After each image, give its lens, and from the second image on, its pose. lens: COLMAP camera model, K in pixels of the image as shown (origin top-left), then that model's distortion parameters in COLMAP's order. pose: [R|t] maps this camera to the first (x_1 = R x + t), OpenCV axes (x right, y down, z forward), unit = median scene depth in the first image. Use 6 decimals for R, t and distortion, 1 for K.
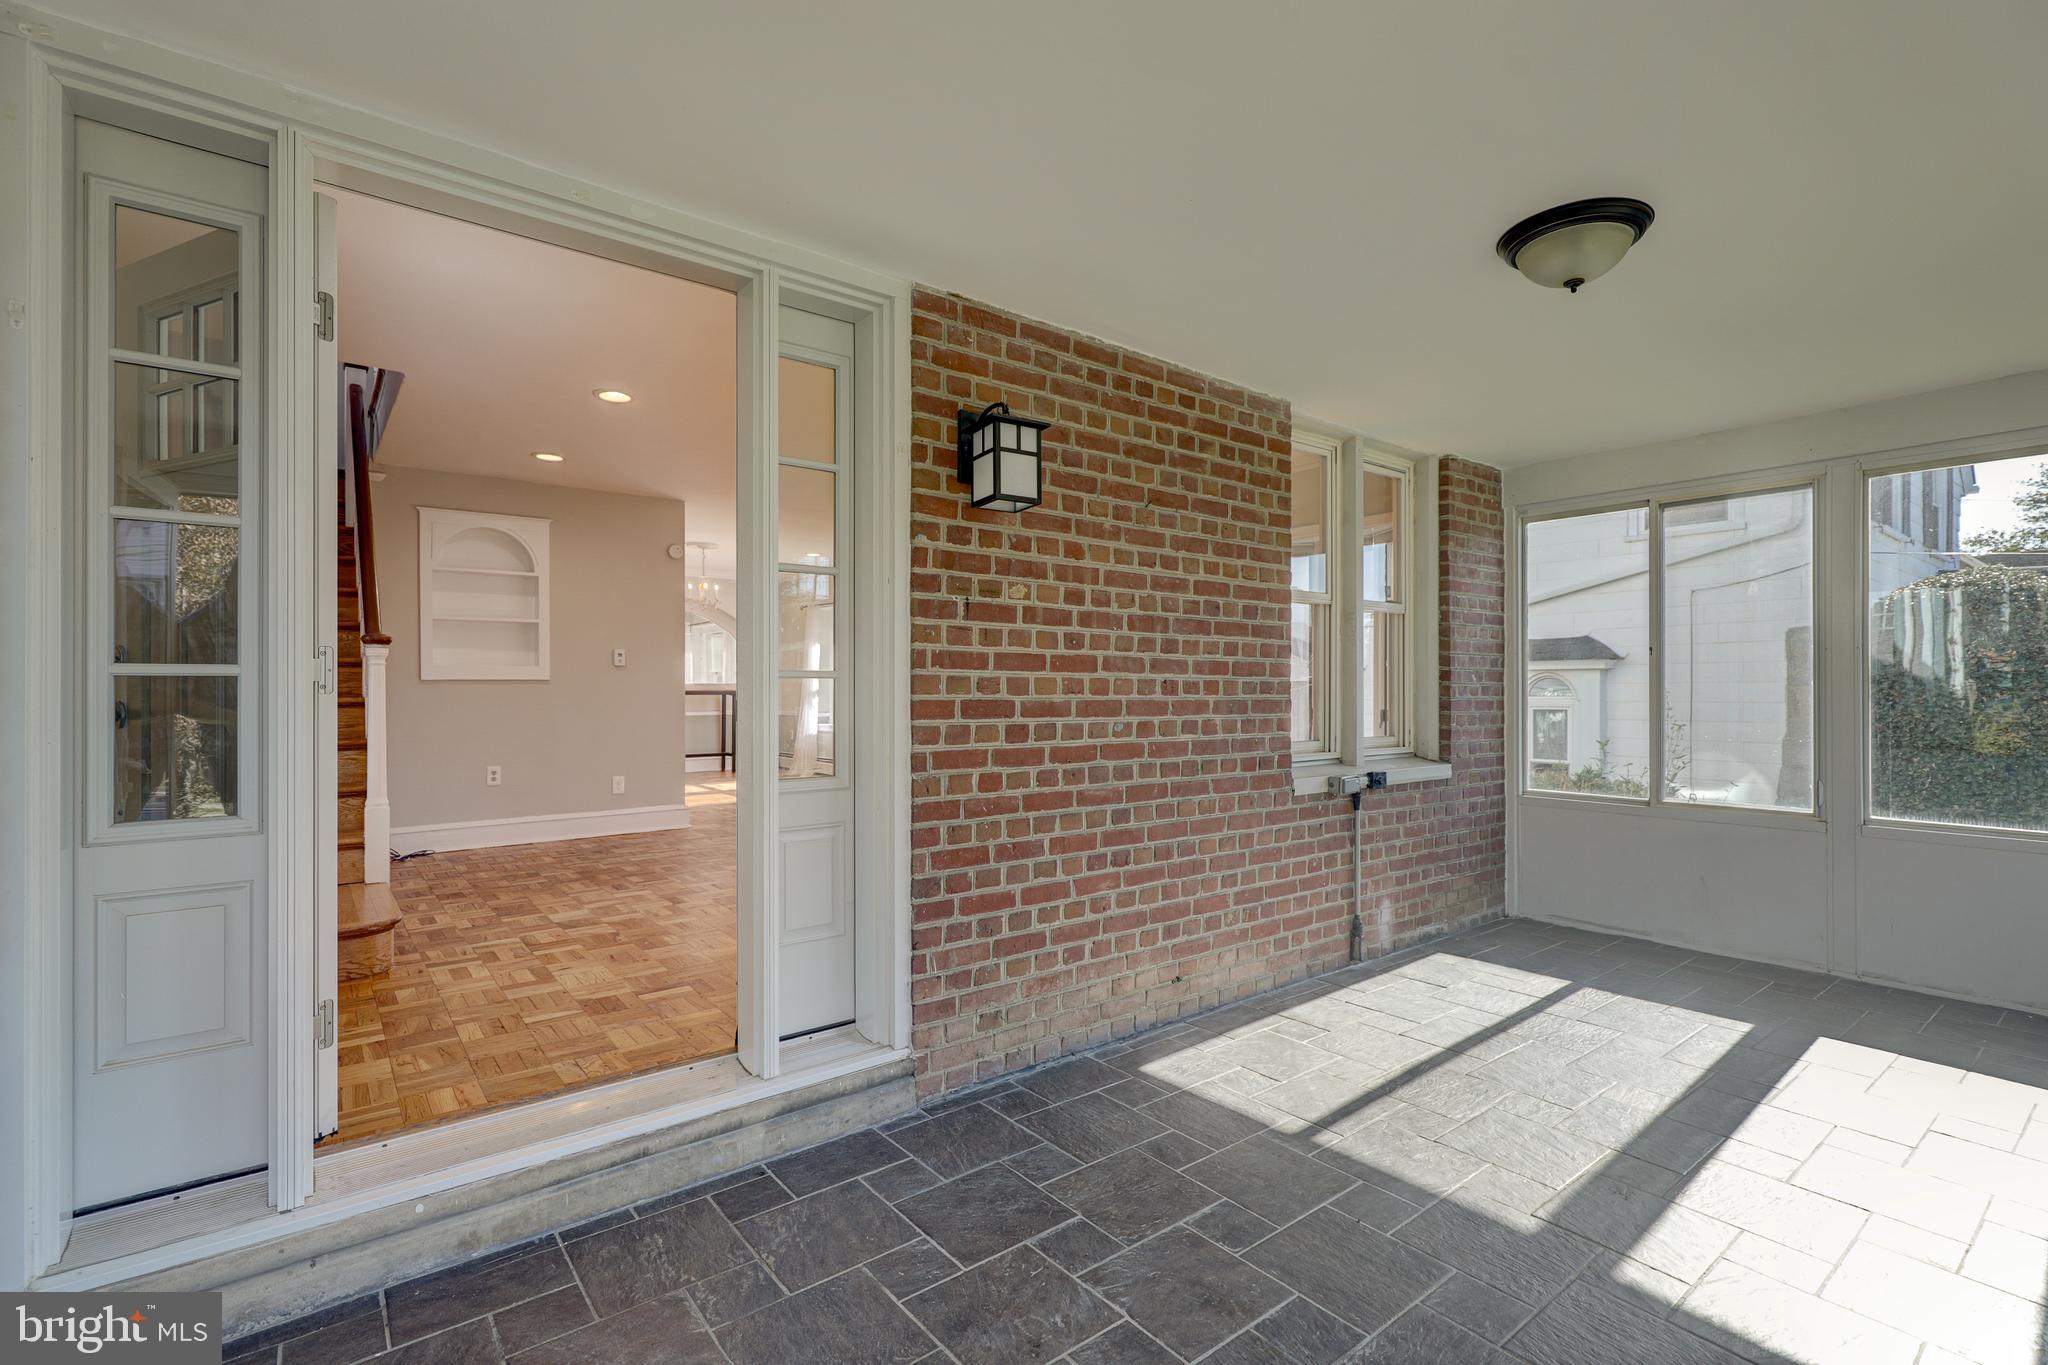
lens RADIAL K [[947.6, 0, 1031.0], [0, 947.6, 685.7], [0, 0, 1]] dist [0.001049, -0.000546]
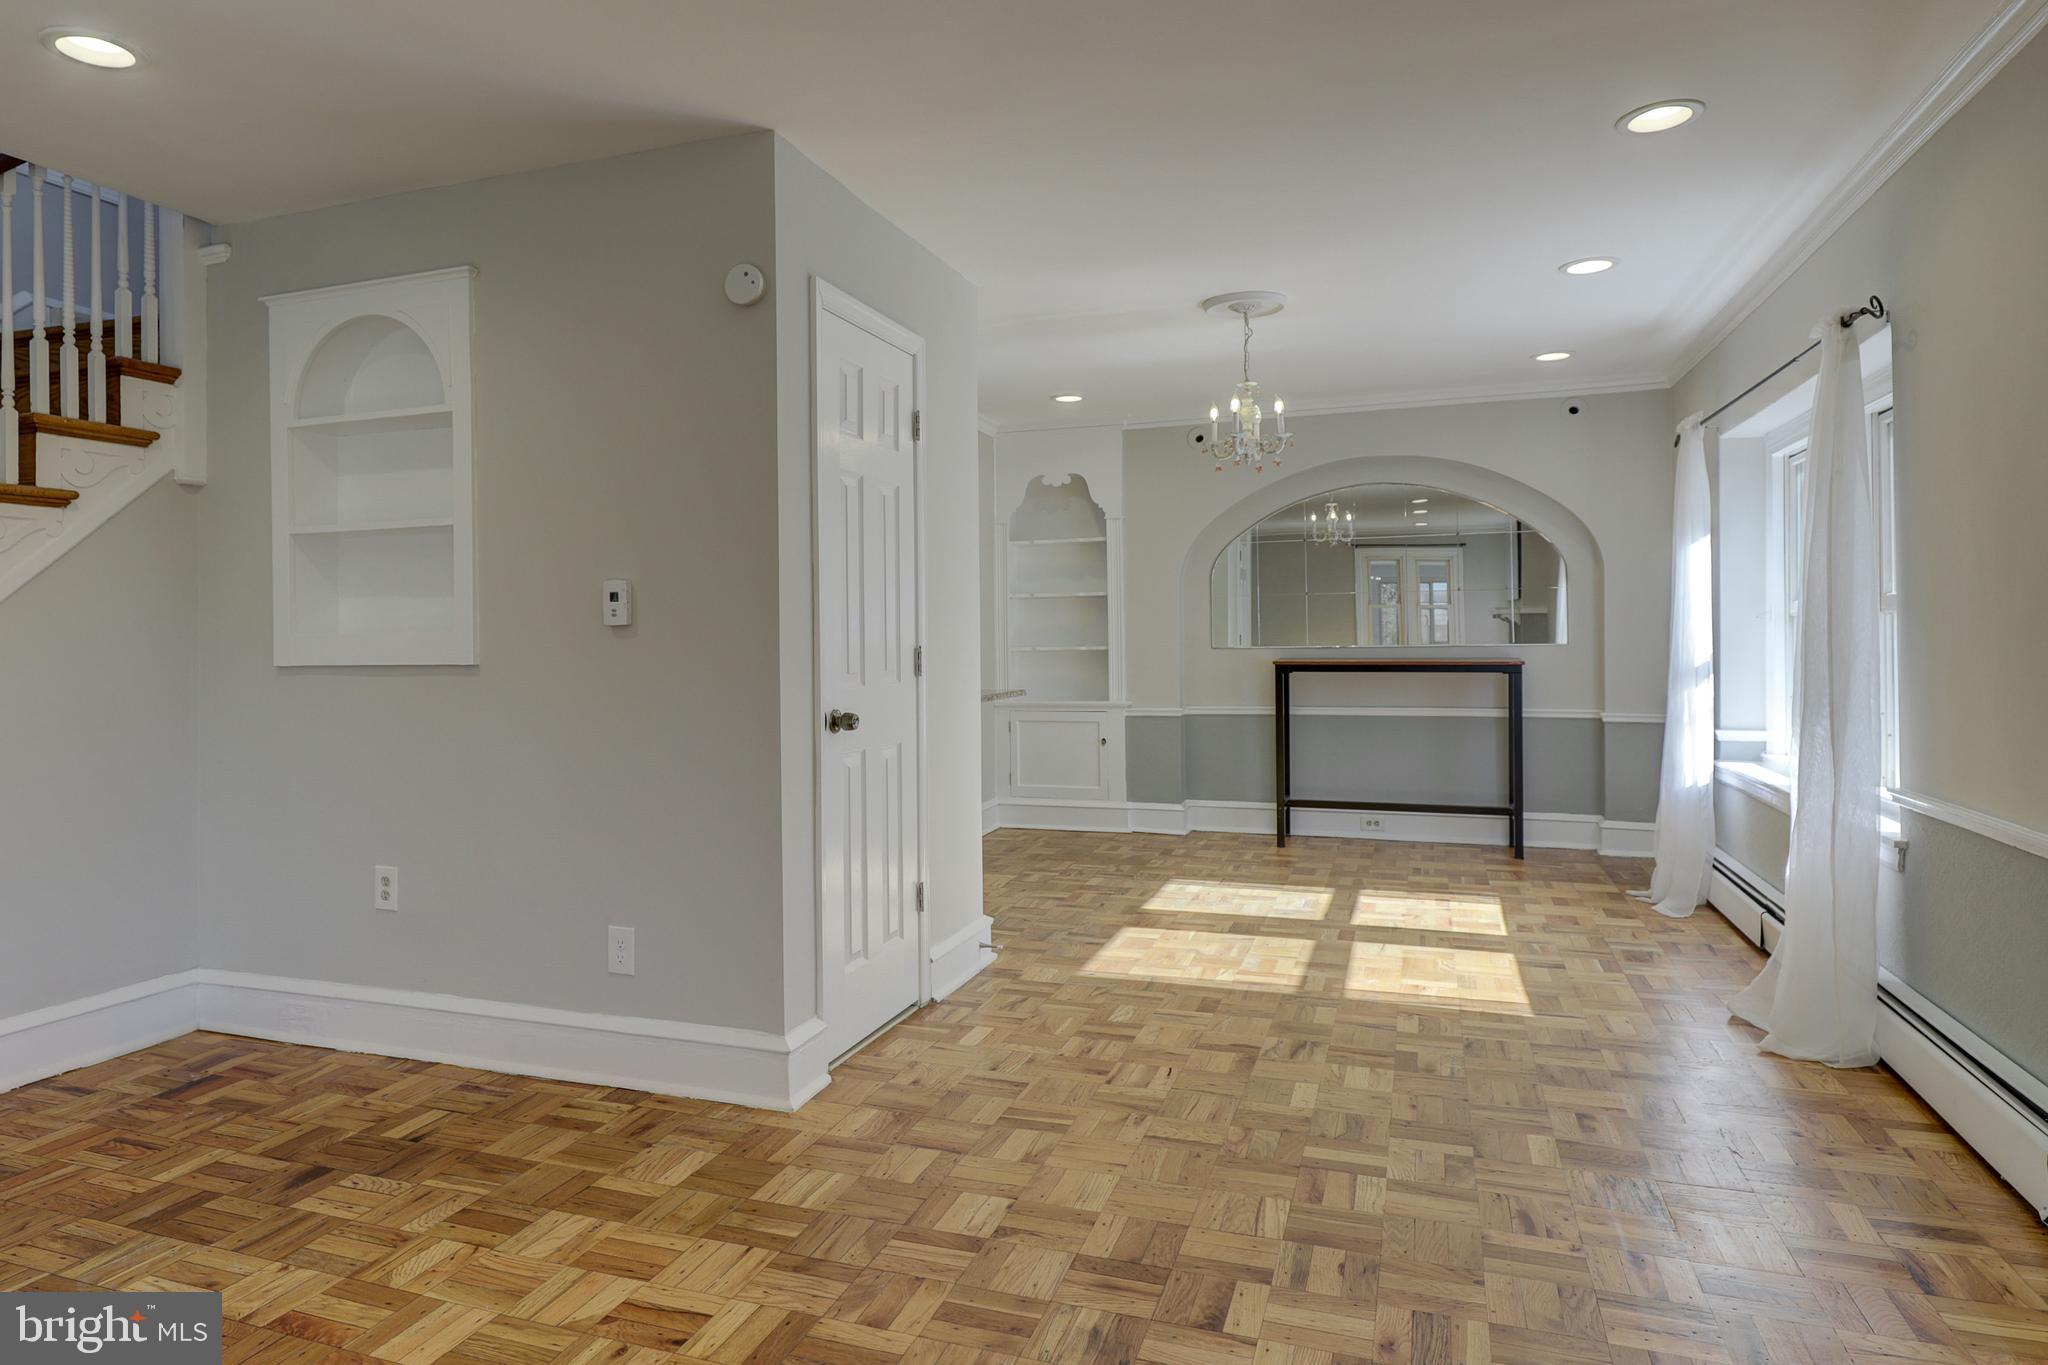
lens RADIAL K [[1204.3, 0, 969.3], [0, 1204.3, 640.2], [0, 0, 1]] dist [0.002618, -0.003112]
pose [[0.509029, -0.000676, -0.860749, 0.038213], [0.009193, 0.999947, 0.004651, -0.017274], [0.860700, -0.010280, 0.509008, 0.948252]]
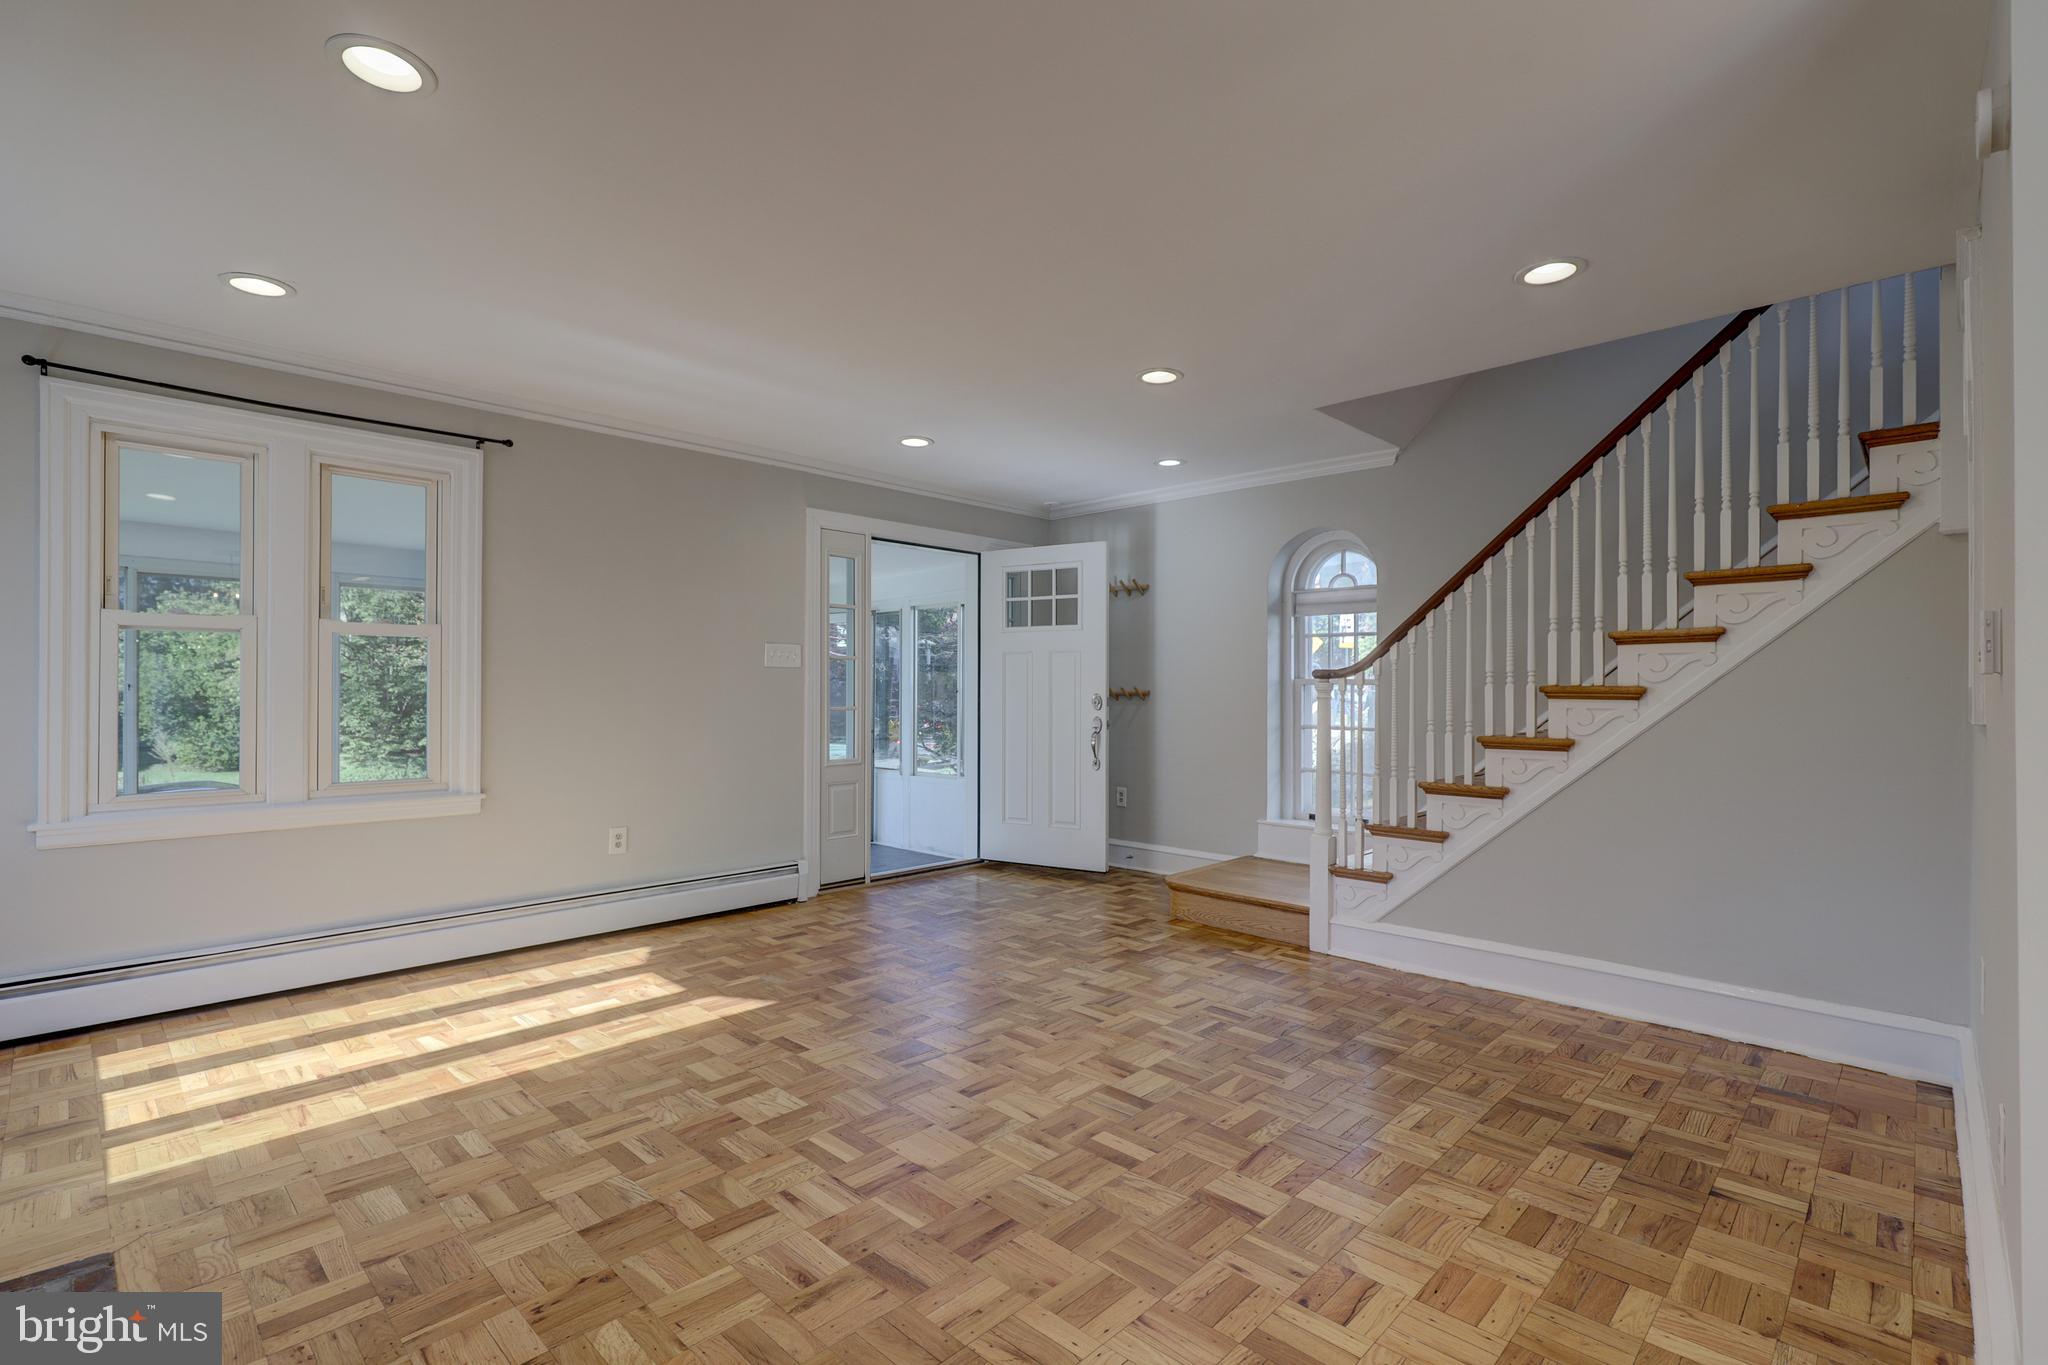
lens RADIAL K [[947.6, 0, 1004.1], [0, 947.6, 688.7], [0, 0, 1]] dist [0.001049, -0.000546]
pose [[-0.994134, -0.001780, -0.108138, -0.152982], [-0.000949, 0.999970, -0.007734, -0.015302], [0.108148, -0.007586, -0.994106, 1.319778]]
